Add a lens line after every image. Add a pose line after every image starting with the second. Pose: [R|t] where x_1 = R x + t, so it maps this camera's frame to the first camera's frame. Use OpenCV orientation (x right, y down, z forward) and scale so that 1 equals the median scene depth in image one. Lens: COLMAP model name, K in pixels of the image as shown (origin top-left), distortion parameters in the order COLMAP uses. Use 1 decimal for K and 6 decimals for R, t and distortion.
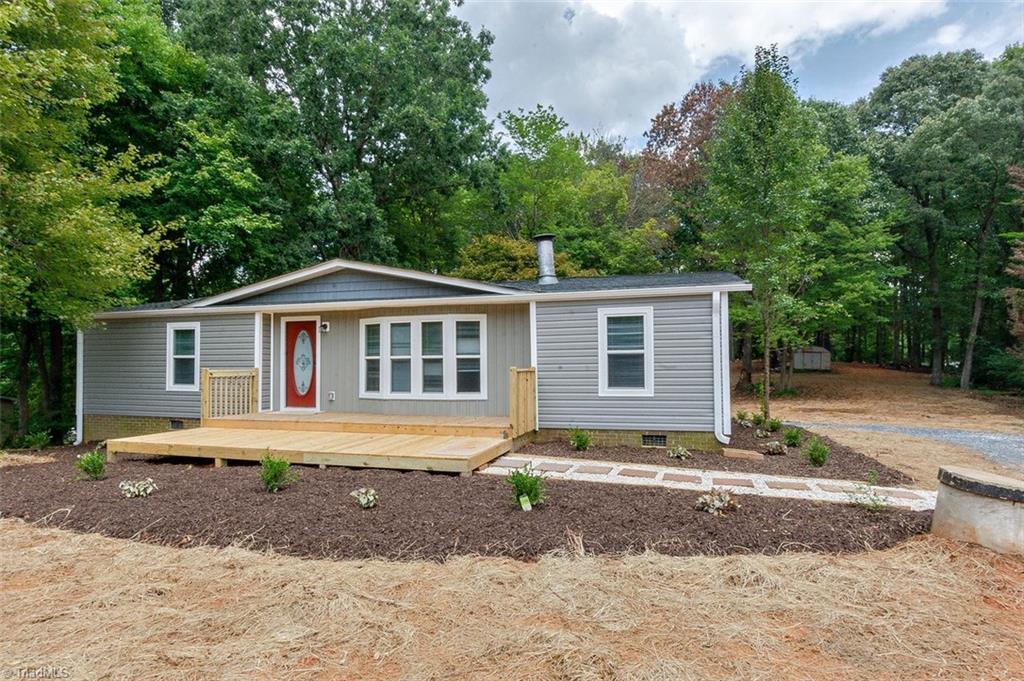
lens RADIAL K [[590.1, 0, 514.7], [0, 590.1, 342.2], [0, 0, 1]] dist [-0.006051, -0.003433]
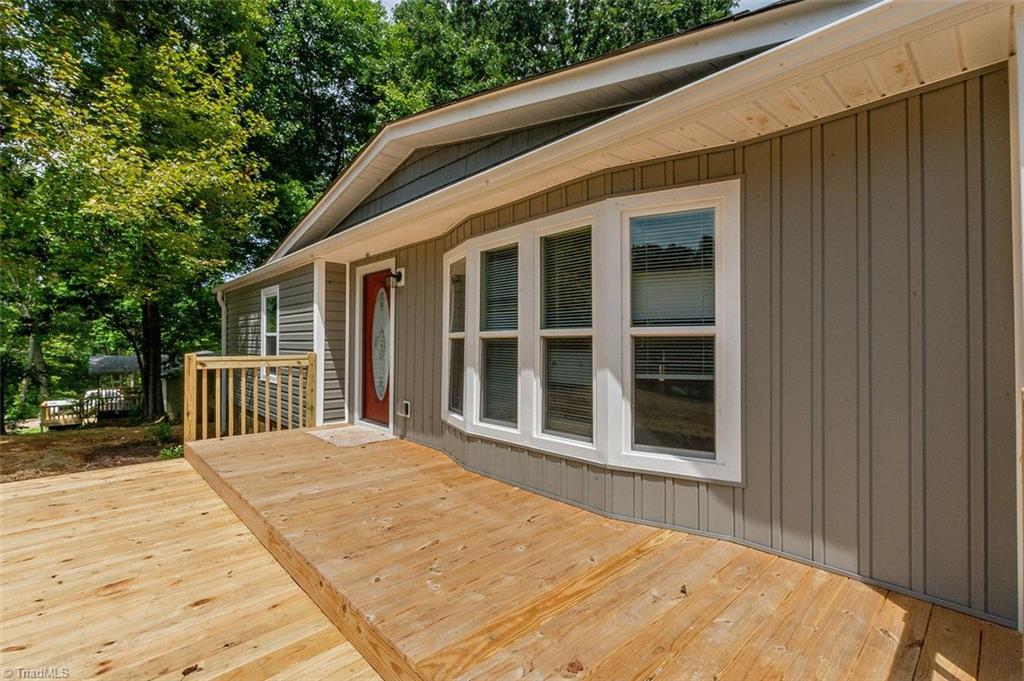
lens RADIAL K [[464.3, 0, 506.8], [0, 464.3, 337.2], [0, 0, 1]] dist [0.005469, -0.002134]
pose [[0.868127, 0.000852, -0.496342, -0.031635], [0.011760, 0.999683, 0.022284, 0.019707], [0.496204, -0.025182, 0.867841, 0.699466]]
